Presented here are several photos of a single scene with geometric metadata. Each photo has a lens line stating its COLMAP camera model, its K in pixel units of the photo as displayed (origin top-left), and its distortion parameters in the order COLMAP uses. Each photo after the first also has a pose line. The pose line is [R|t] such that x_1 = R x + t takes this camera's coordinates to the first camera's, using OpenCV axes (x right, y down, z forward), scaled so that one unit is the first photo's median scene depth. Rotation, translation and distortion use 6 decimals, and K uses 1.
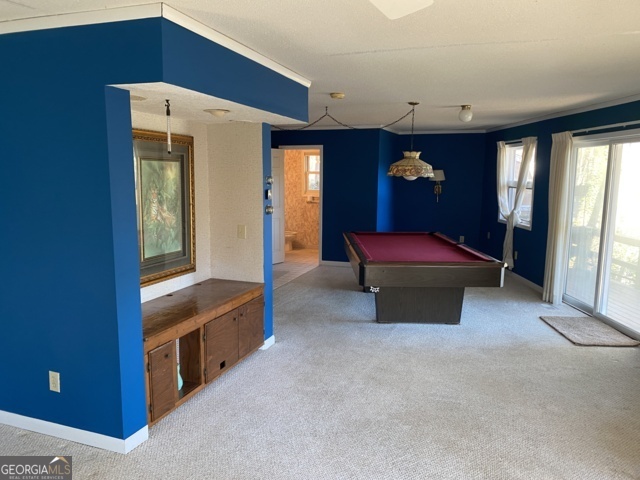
lens RADIAL K [[481.8, 0, 319.9], [0, 481.8, 230.4], [0, 0, 1]] dist [0.061049, -0.077566]
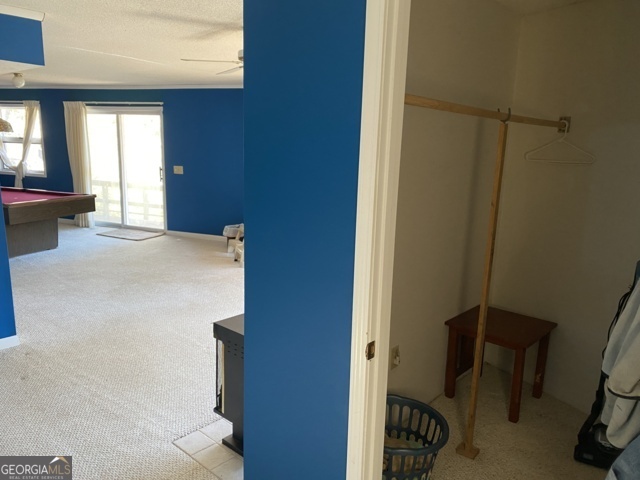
lens RADIAL K [[481.8, 0, 319.9], [0, 481.8, 230.4], [0, 0, 1]] dist [0.061049, -0.077566]
pose [[0.341933, -0.162186, 0.925623, -0.653494], [0.080717, 0.986423, 0.143021, 0.014884], [-0.936251, 0.025810, 0.350382, -0.118231]]
